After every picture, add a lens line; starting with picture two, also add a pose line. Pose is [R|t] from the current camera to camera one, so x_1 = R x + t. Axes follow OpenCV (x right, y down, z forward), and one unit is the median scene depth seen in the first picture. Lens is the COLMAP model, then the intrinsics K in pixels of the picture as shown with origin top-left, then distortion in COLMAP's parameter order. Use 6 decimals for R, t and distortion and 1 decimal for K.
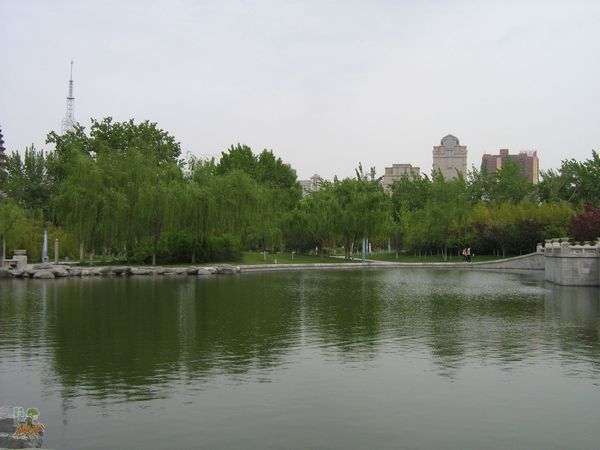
lens RADIAL K [[698.4, 0, 300.0], [0, 698.4, 225.0], [0, 0, 1]] dist [-0.126928, 0.060574]
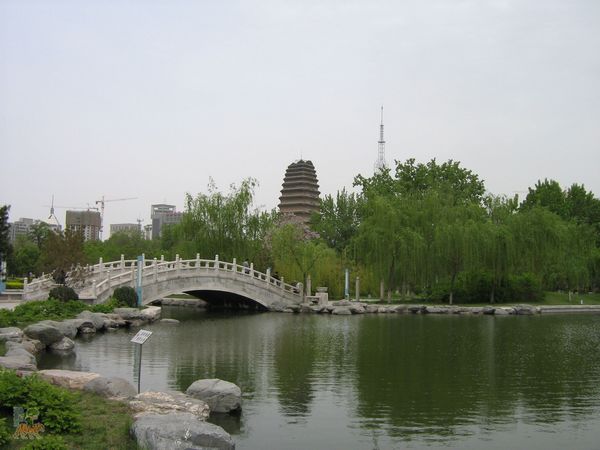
lens RADIAL K [[698.4, 0, 300.0], [0, 698.4, 225.0], [0, 0, 1]] dist [-0.126928, 0.060574]
pose [[0.904069, -0.022516, -0.426793, 0.015953], [-0.001323, 0.998459, -0.055478, -0.000071], [0.427384, 0.050721, 0.902646, 0.000314]]
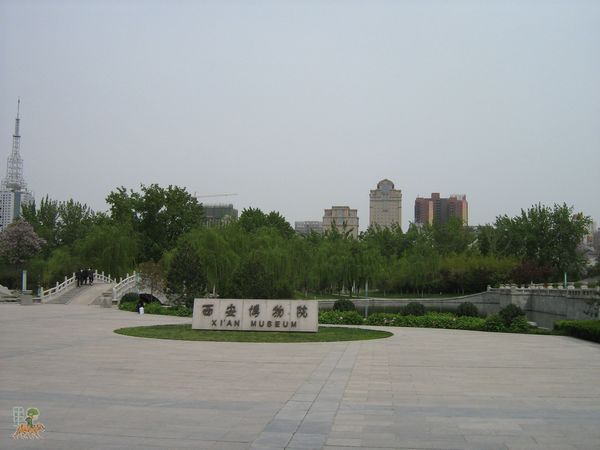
lens RADIAL K [[698.4, 0, 300.0], [0, 698.4, 225.0], [0, 0, 1]] dist [-0.126928, 0.060574]
pose [[0.994866, 0.010765, 0.100624, -0.194200], [-0.005367, 0.998539, -0.053771, -0.019221], [-0.101055, 0.052955, 0.993470, -0.410235]]
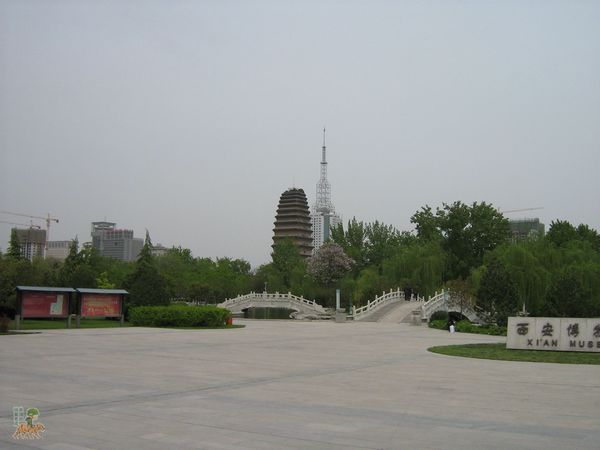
lens RADIAL K [[698.4, 0, 300.0], [0, 698.4, 225.0], [0, 0, 1]] dist [-0.126928, 0.060574]
pose [[0.945856, -0.028012, -0.323375, -0.197966], [0.002646, 0.996902, -0.078614, -0.019348], [0.324575, 0.073502, 0.943000, -0.407997]]
